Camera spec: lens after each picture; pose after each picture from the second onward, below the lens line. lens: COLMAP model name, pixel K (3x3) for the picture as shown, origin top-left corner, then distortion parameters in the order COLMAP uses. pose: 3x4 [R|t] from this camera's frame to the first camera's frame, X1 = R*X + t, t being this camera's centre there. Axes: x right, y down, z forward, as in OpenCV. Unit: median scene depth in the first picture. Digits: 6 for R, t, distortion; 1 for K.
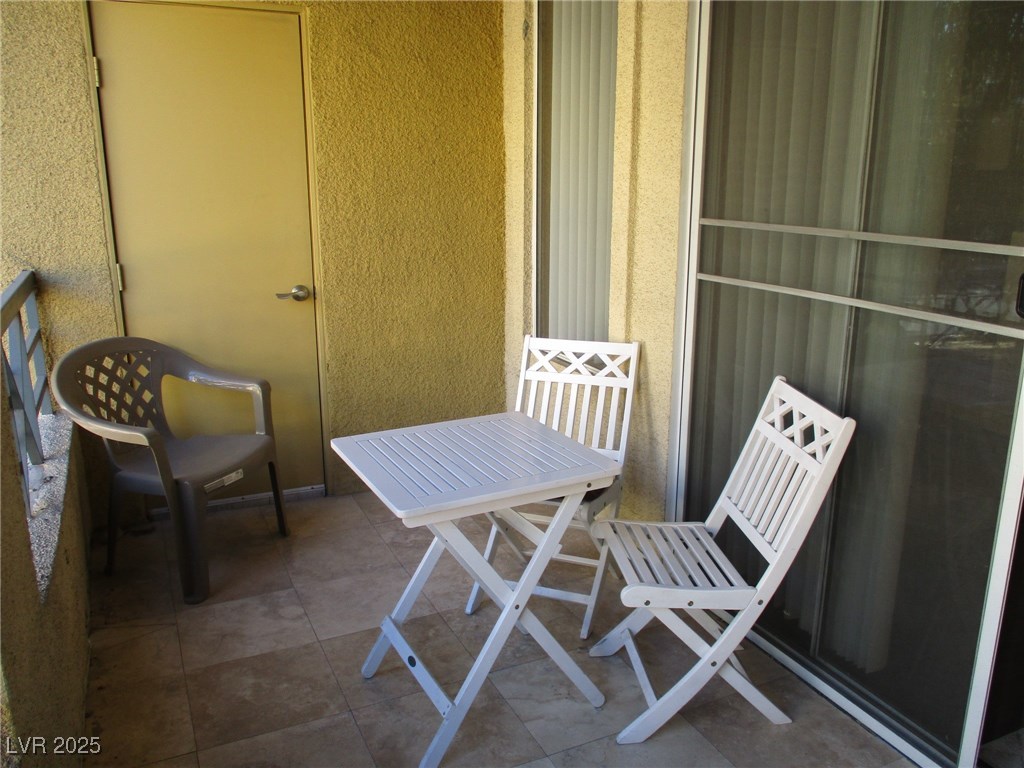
lens RADIAL K [[859.3, 0, 513.5], [0, 859.3, 386.1], [0, 0, 1]] dist [-0.030996, 0.016218]
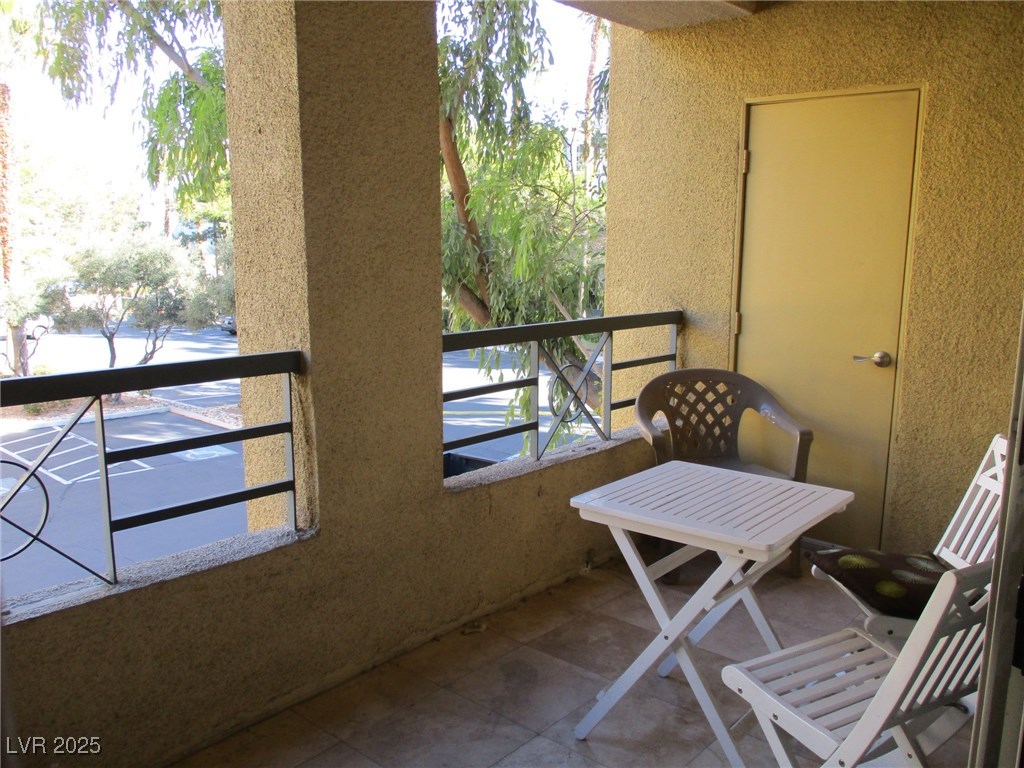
lens RADIAL K [[859.3, 0, 513.2], [0, 859.3, 384.2], [0, 0, 1]] dist [-0.030996, 0.016218]
pose [[0.389834, 0.157480, -0.907320, 0.539076], [-0.236839, 0.969272, 0.066474, -0.046813], [0.889908, 0.188975, 0.415153, 0.210601]]
